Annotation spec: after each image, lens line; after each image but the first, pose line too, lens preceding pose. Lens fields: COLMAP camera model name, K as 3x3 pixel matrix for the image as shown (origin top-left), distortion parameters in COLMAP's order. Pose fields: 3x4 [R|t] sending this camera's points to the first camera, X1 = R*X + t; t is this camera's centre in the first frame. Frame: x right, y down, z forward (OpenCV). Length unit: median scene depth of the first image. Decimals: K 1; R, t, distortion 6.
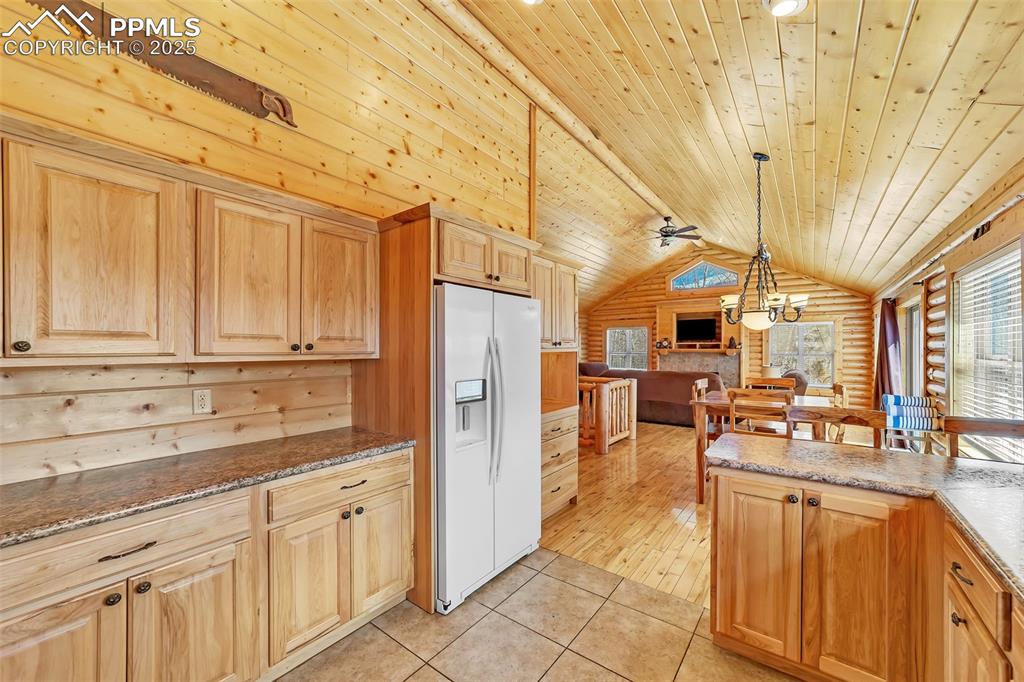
lens RADIAL K [[401.4, 0, 515.2], [0, 401.4, 347.9], [0, 0, 1]] dist [-0.017259, 0.007170]
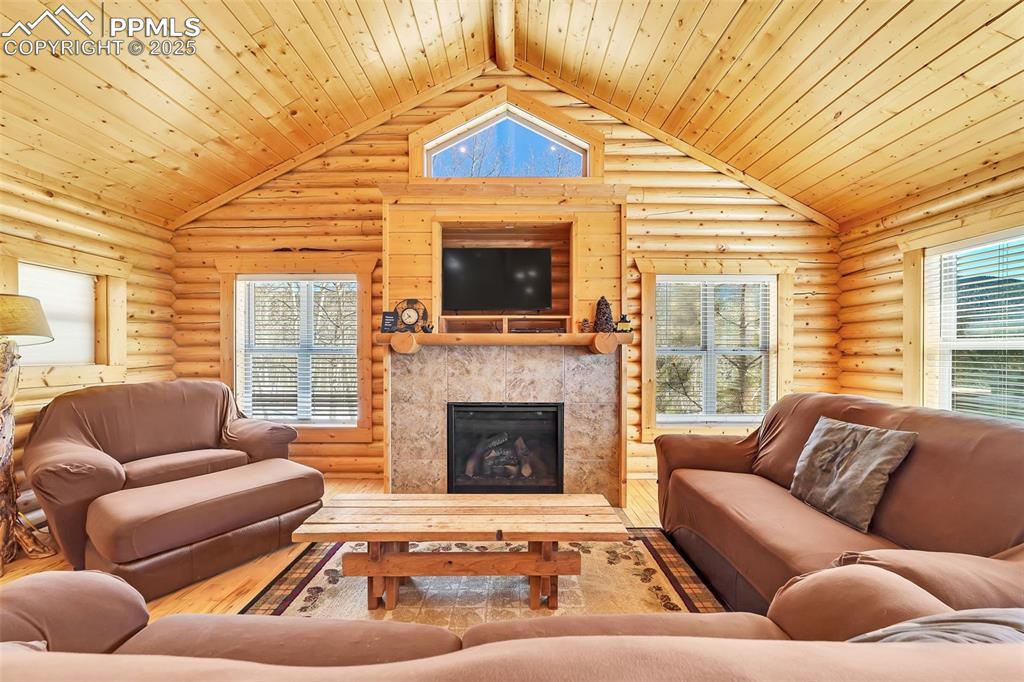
lens RADIAL K [[401.4, 0, 518.0], [0, 401.4, 349.5], [0, 0, 1]] dist [-0.017259, 0.007170]
pose [[0.797804, 0.001002, 0.602917, 0.291060], [-0.000144, 0.999999, -0.001471, 0.017334], [-0.602917, 0.001087, 0.797803, 0.803891]]
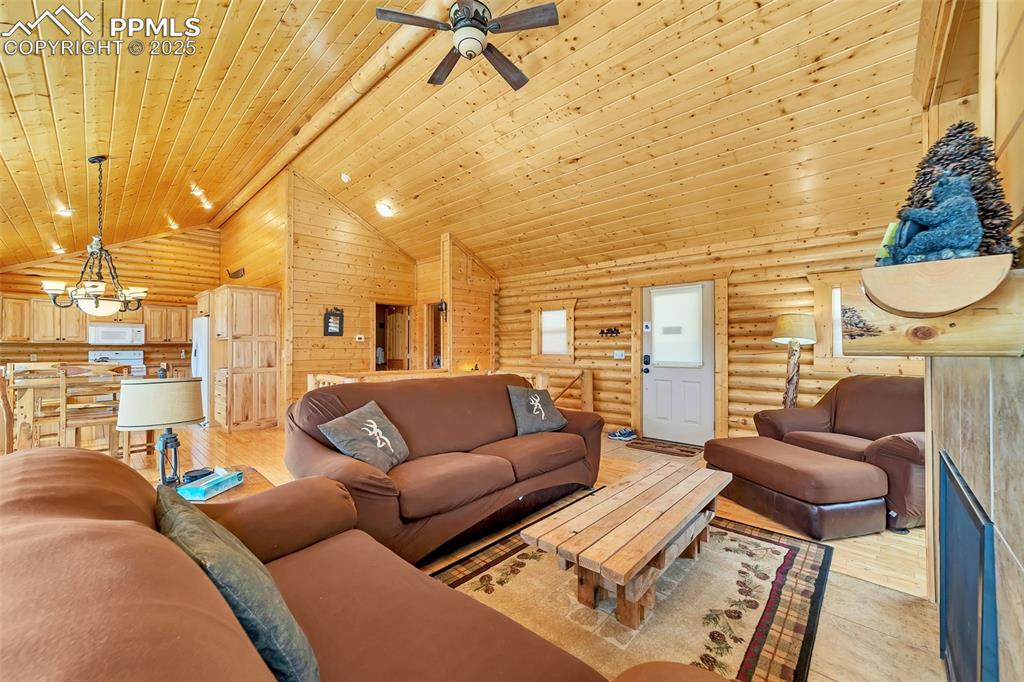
lens RADIAL K [[394.3, 0, 516.1], [0, 394.3, 345.2], [0, 0, 1]] dist [-0.015037, 0.004733]
pose [[-0.100133, -0.005028, -0.994961, 0.665763], [0.000287, 0.999987, -0.005082, 0.017344], [0.994974, -0.000795, -0.100130, 0.955263]]
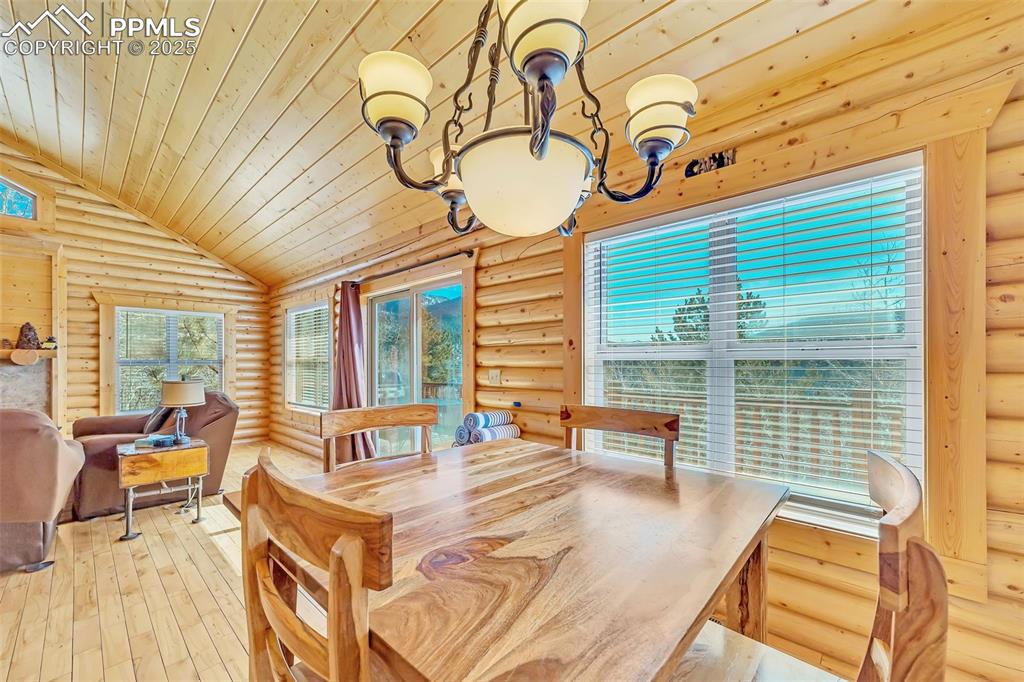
lens RADIAL K [[401.4, 0, 517.0], [0, 401.4, 361.9], [0, 0, 1]] dist [-0.017259, 0.007170]
pose [[0.092549, -0.000761, 0.995708, 0.146241], [0.000610, 1.000000, 0.000708, 0.017091], [-0.995708, 0.000542, 0.092549, 0.414430]]
